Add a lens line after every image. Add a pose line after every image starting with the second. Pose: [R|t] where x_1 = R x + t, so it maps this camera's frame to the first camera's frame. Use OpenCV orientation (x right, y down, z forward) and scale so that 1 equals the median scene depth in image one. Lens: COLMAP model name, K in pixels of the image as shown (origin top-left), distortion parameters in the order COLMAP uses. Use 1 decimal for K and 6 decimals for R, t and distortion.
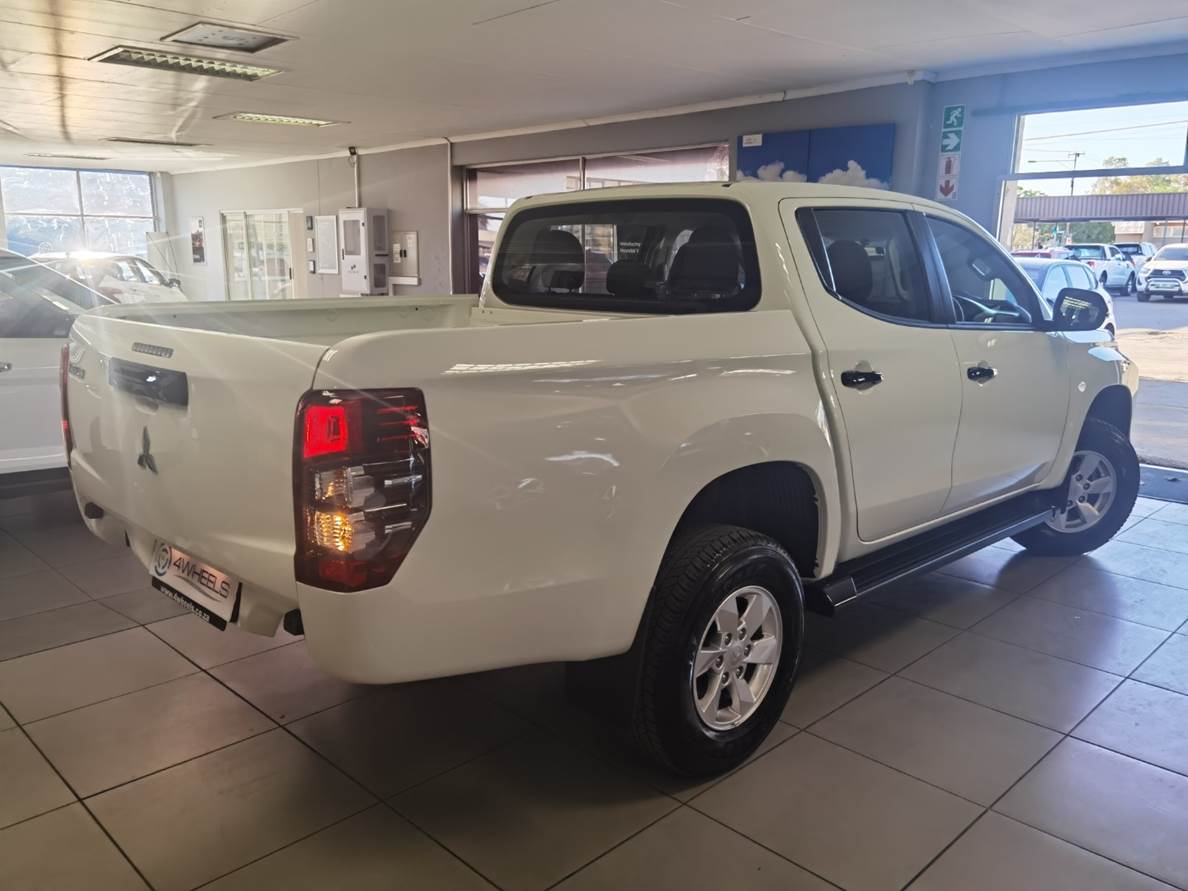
lens RADIAL K [[946.8, 0, 597.7], [0, 946.8, 452.3], [0, 0, 1]] dist [0.033770, -0.004072]
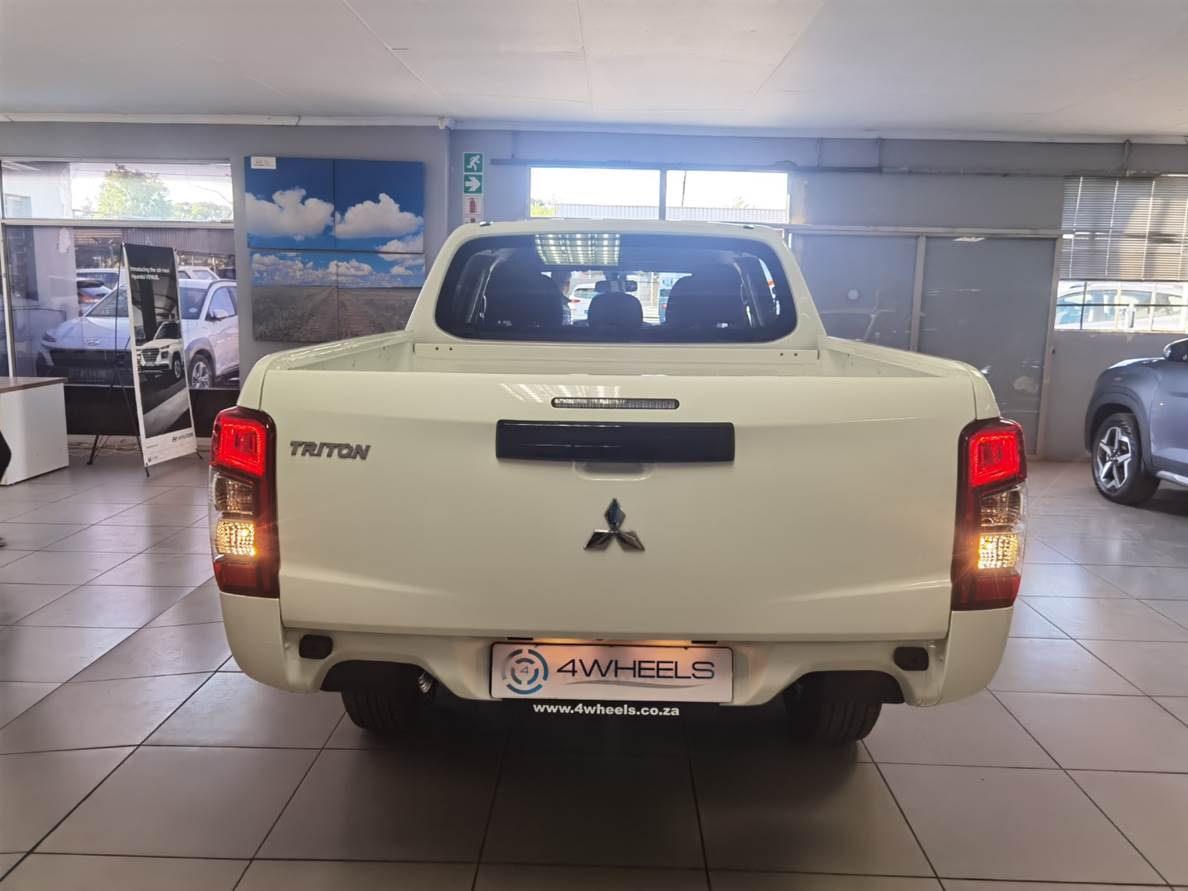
lens RADIAL K [[946.8, 0, 590.8], [0, 946.8, 438.5], [0, 0, 1]] dist [0.033770, -0.004072]
pose [[0.720530, -0.106614, 0.685179, -0.317223], [0.134950, 0.990777, 0.012252, -0.027765], [-0.680166, 0.083637, 0.728272, 0.127604]]
